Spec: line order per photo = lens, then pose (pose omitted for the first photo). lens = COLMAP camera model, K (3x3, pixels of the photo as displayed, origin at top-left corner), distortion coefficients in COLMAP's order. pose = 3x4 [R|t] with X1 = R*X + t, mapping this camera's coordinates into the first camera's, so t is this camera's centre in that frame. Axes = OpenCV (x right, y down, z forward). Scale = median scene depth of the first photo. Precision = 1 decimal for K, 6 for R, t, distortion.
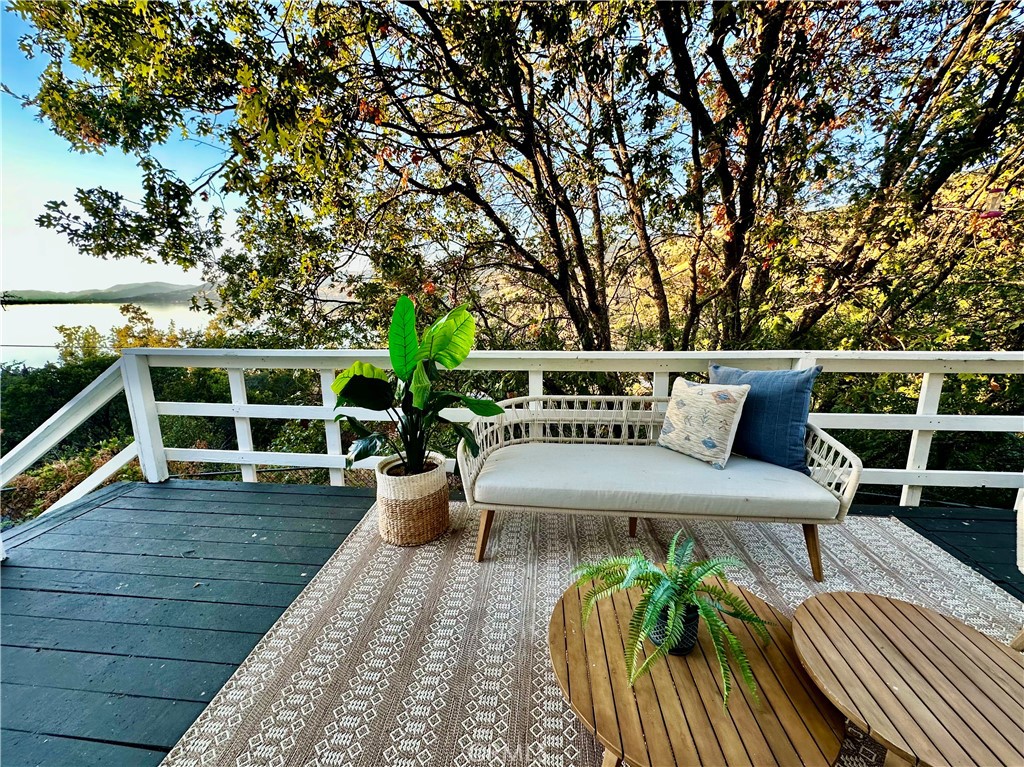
lens RADIAL K [[416.7, 0, 512.0], [0, 416.7, 383.5], [0, 0, 1]] dist [0.000471, 0.000072]
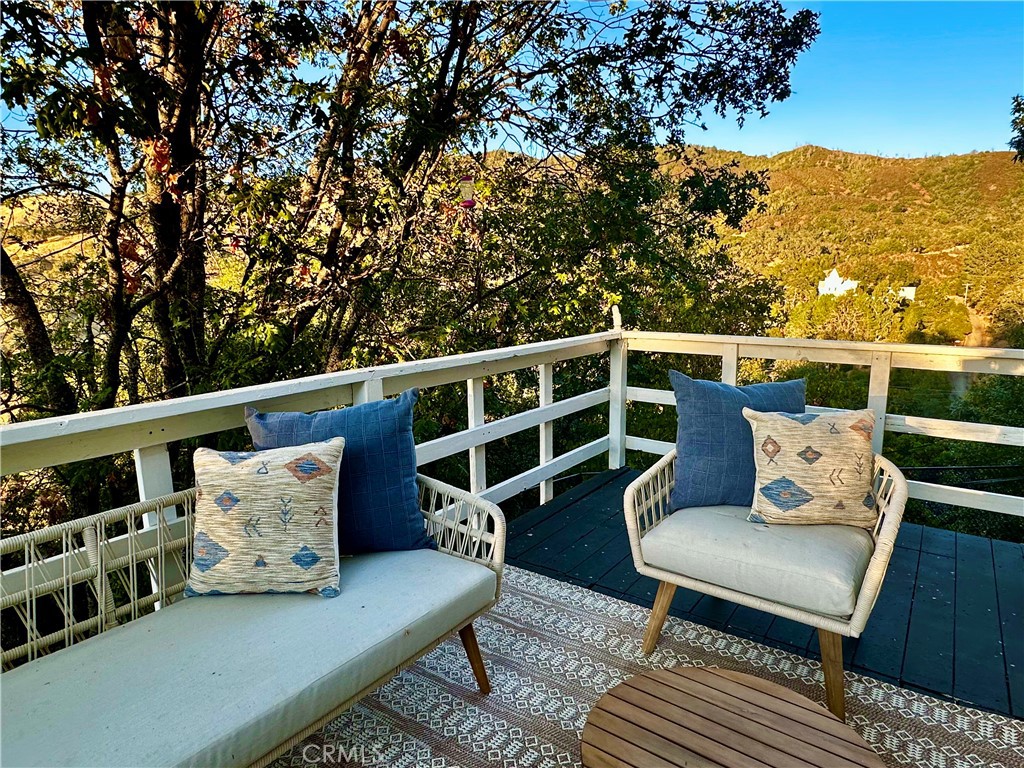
lens RADIAL K [[610.6, 0, 512.0], [0, 610.6, 384.0], [0, 0, 1]] dist [-0.003549, 0.000004]
pose [[0.496755, -0.134134, 0.857463, -0.042259], [0.190616, 0.980723, 0.042987, -0.058906], [-0.846699, 0.142092, 0.512748, 0.323993]]
